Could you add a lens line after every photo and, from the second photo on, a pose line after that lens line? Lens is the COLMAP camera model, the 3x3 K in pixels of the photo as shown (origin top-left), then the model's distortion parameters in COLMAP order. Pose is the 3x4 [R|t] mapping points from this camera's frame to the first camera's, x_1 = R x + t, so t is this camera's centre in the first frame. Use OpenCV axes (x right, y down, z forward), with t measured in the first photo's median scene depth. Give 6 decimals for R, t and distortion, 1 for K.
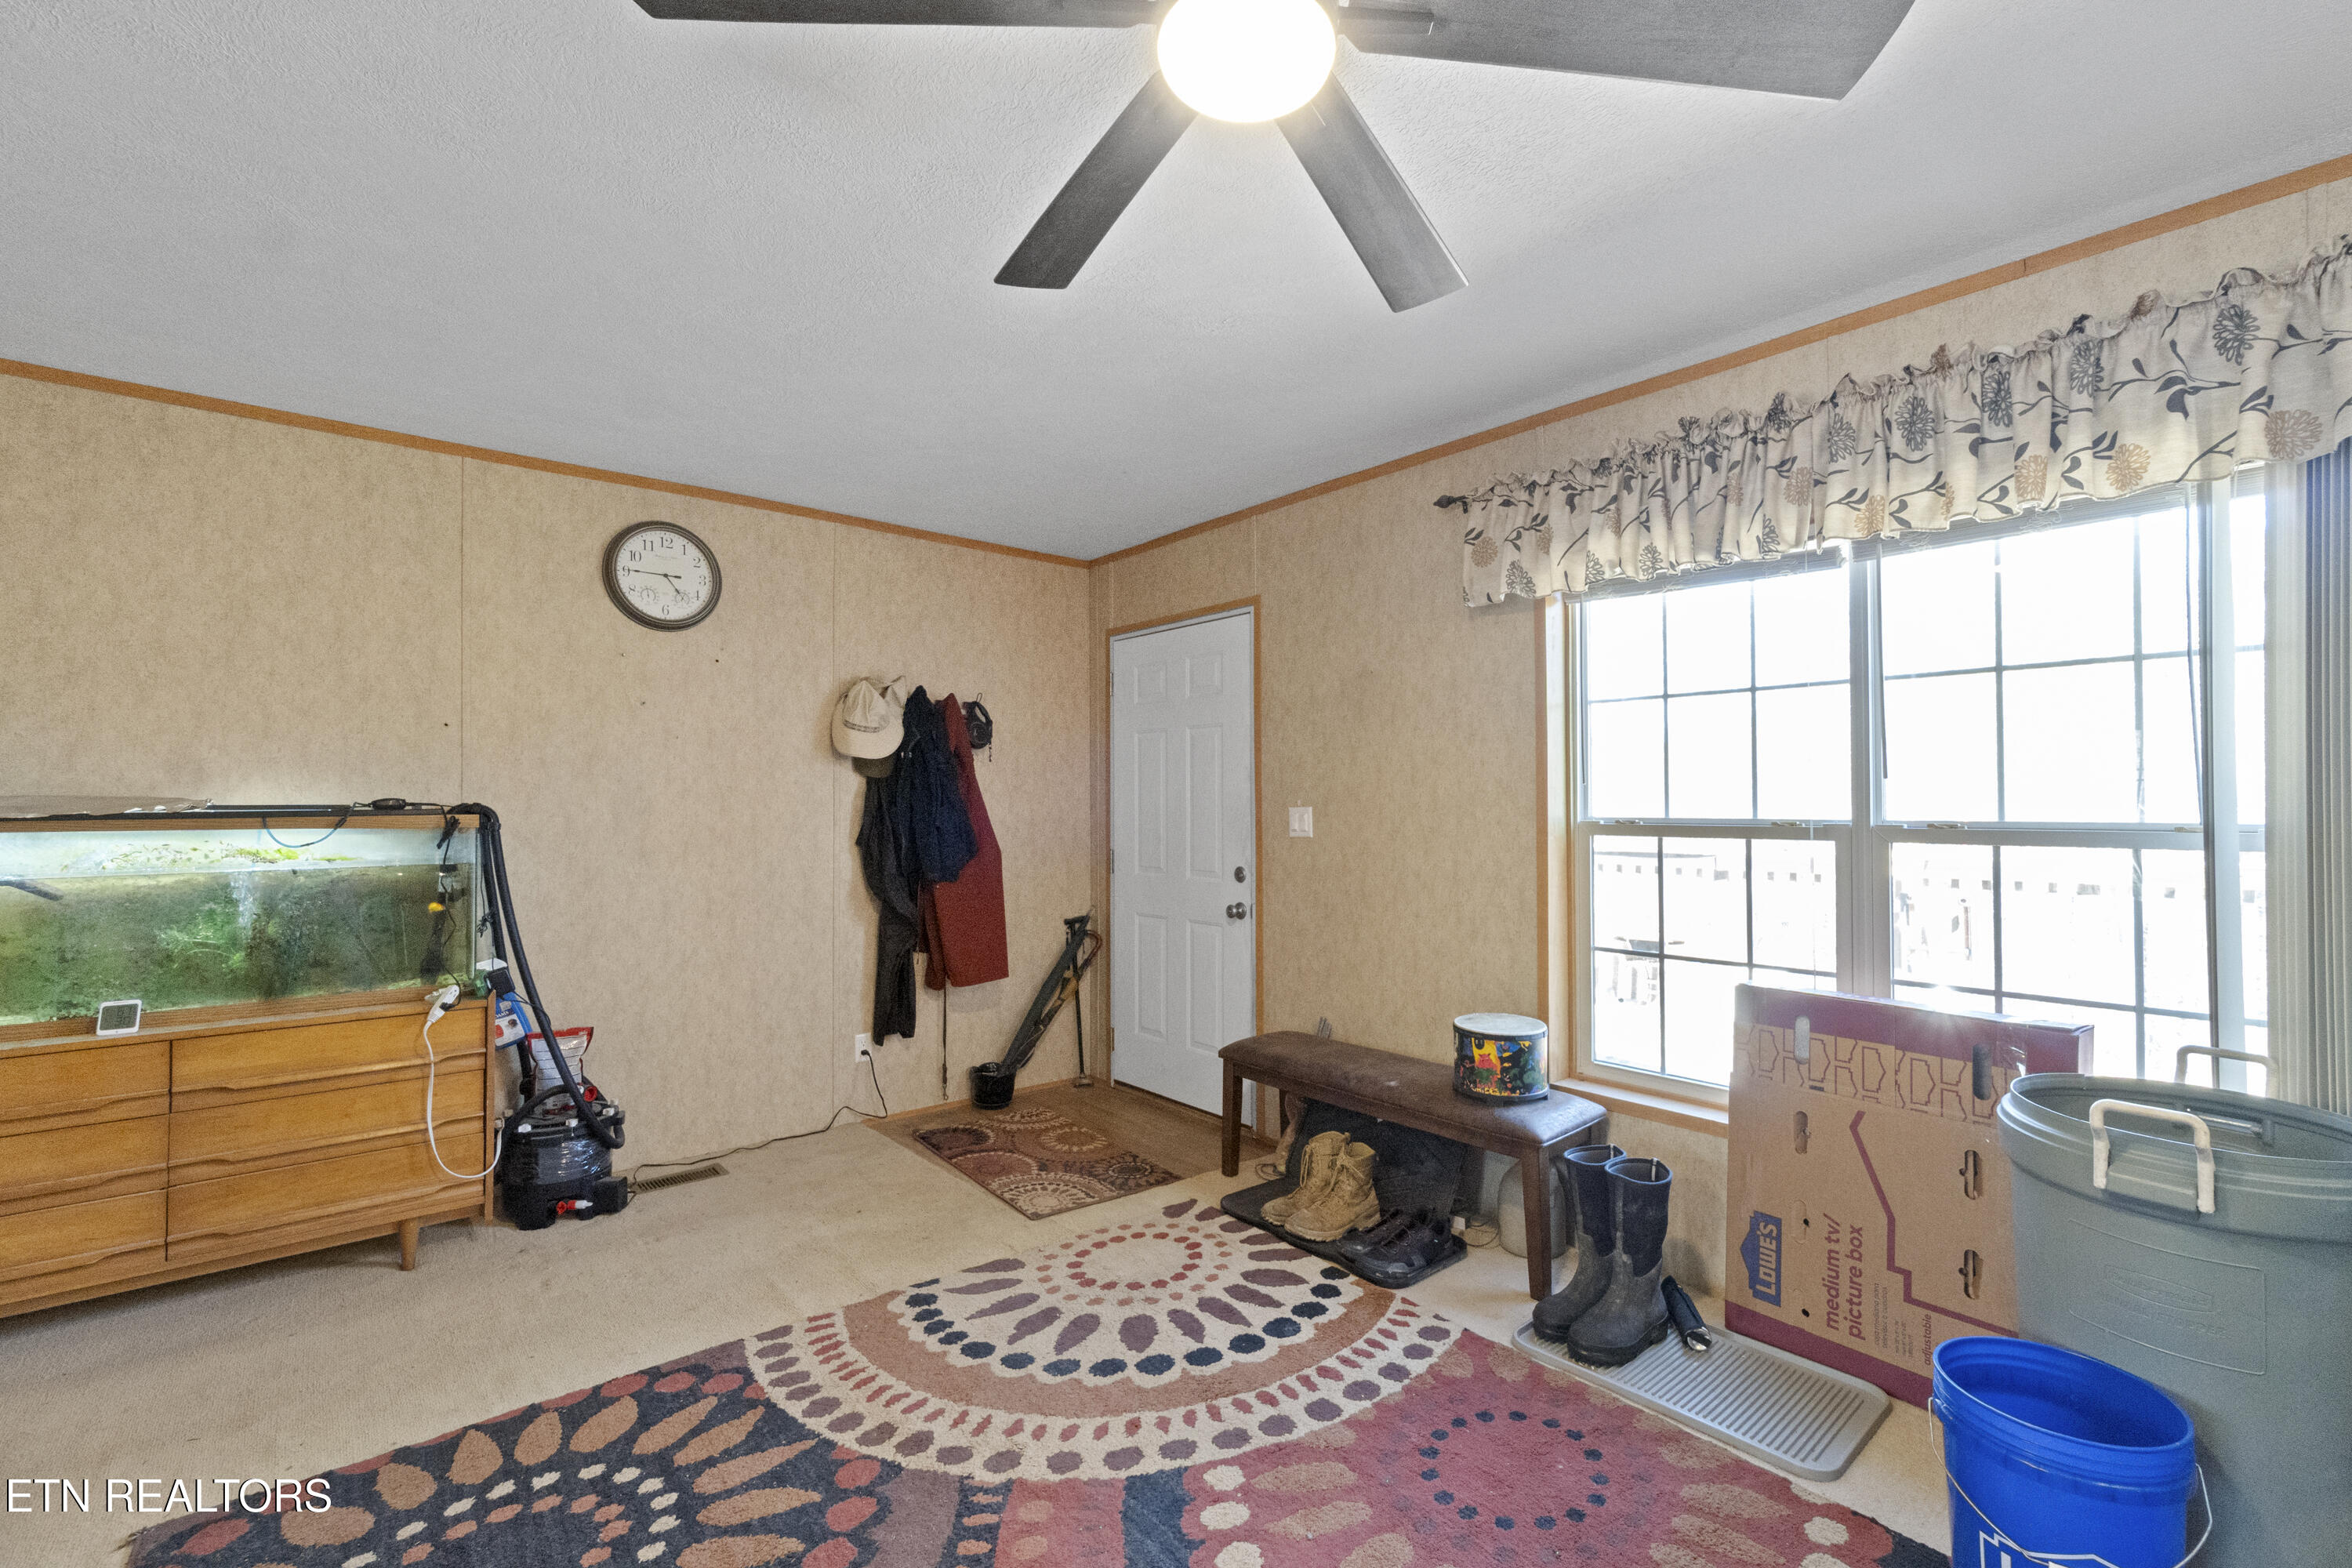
lens RADIAL K [[1010.5, 0, 1186.6], [0, 1010.5, 789.9], [0, 0, 1]] dist [-0.007576, 0.000224]
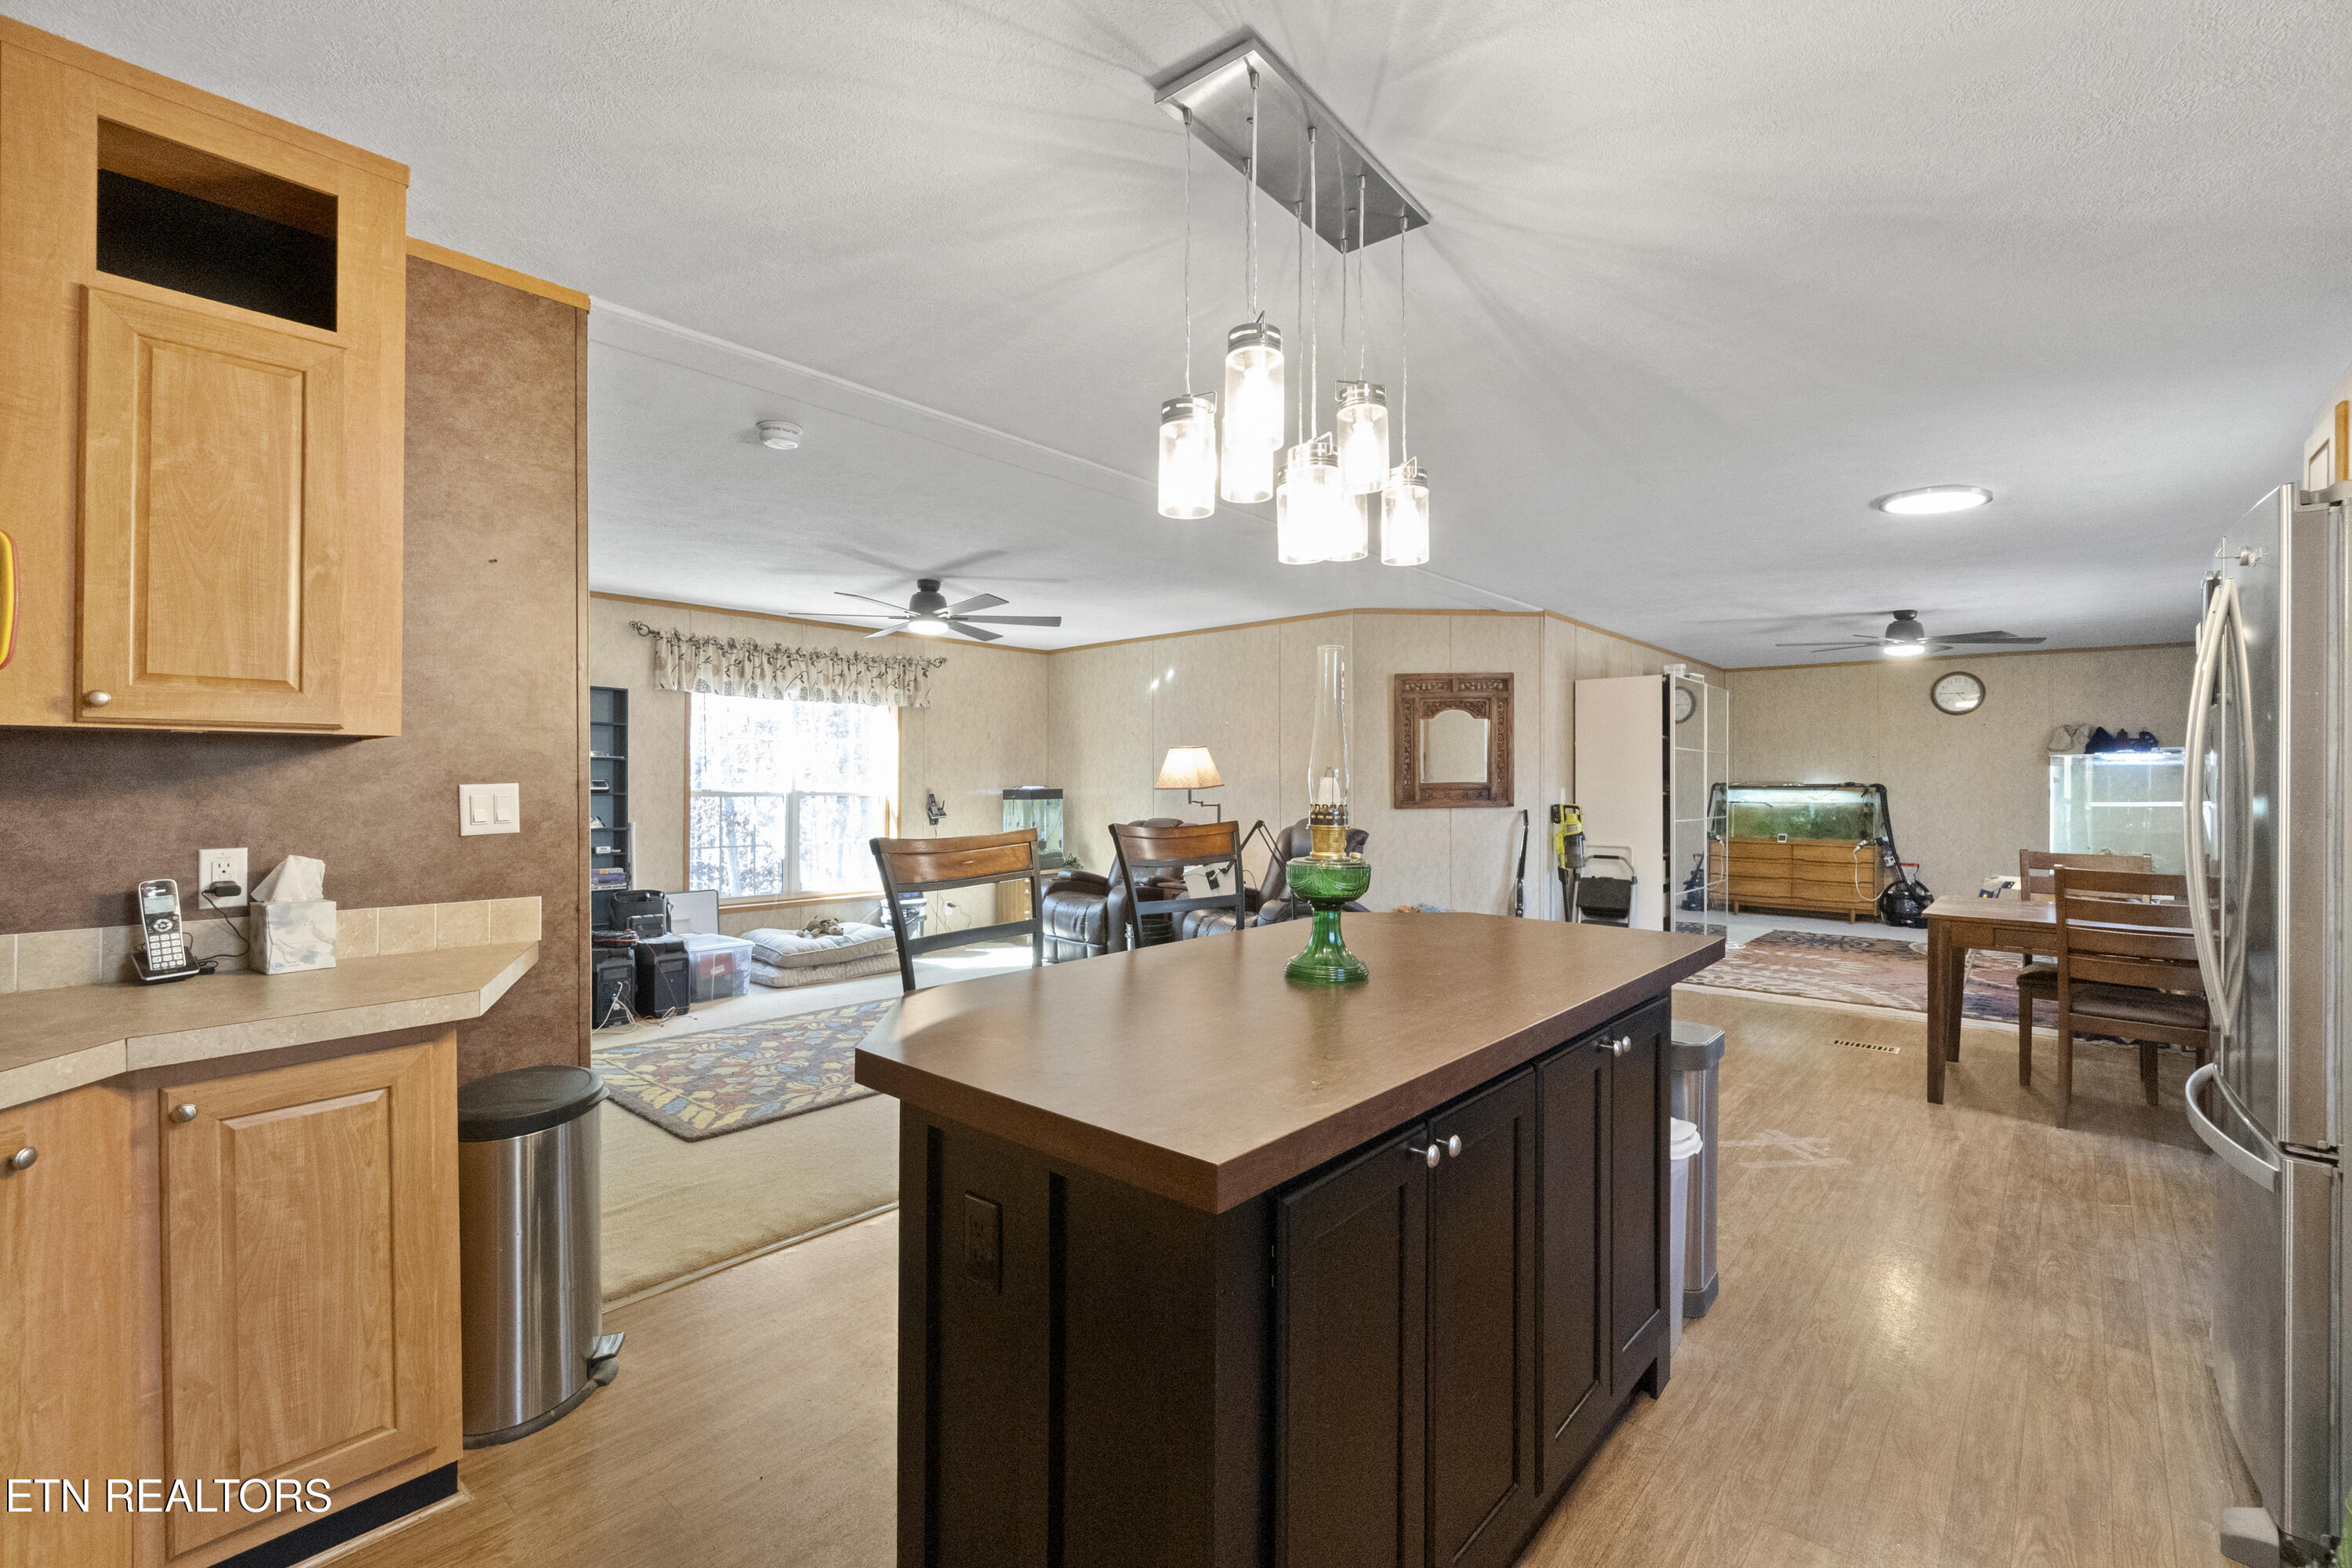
lens RADIAL K [[1027.7, 0, 1175.7], [0, 1027.7, 770.8], [0, 0, 1]] dist [-0.003177, -0.000161]
pose [[0.147513, -0.009106, -0.989018, 2.509395], [0.005201, 0.999951, -0.008431, -0.013346], [0.989046, -0.003901, 0.147553, -1.899826]]
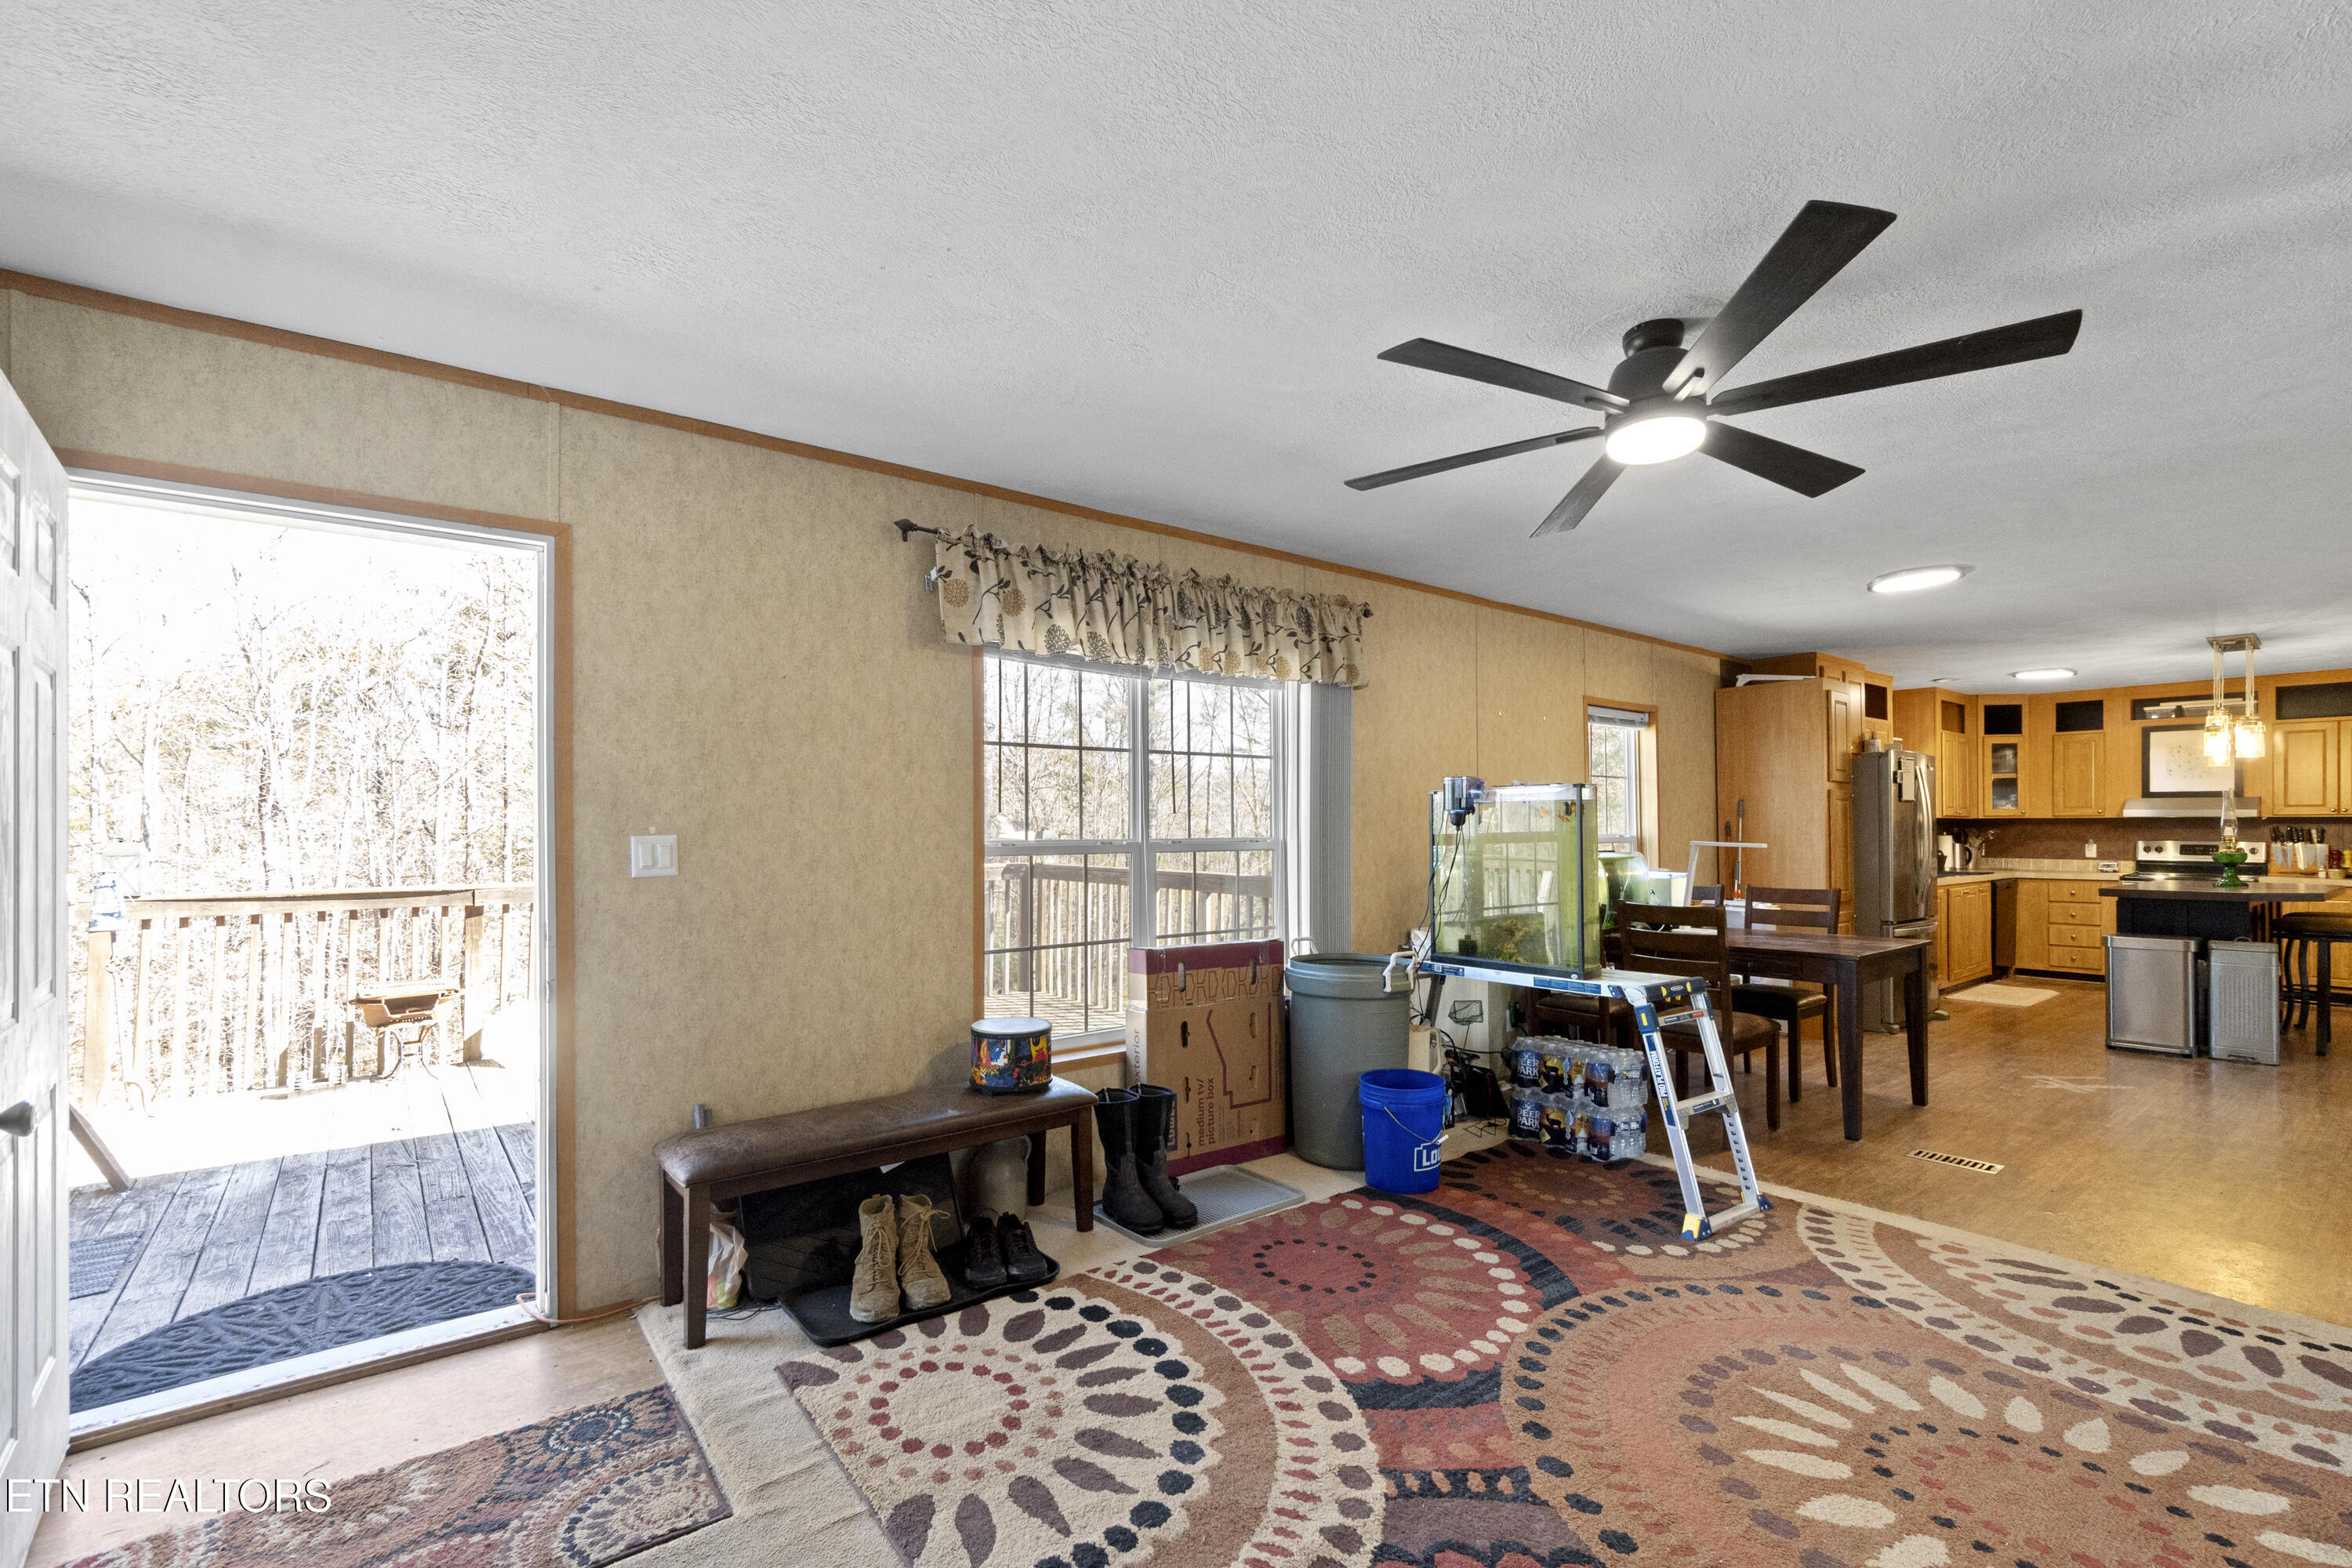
lens RADIAL K [[1017.9, 0, 1174.9], [0, 1017.9, 826.6], [0, 0, 1]] dist [-0.007974, 0.000070]
pose [[0.045783, 0.003663, 0.998945, -0.910864], [-0.007842, 0.999964, -0.003307, 0.014955], [-0.998921, -0.007683, 0.045810, 0.858824]]
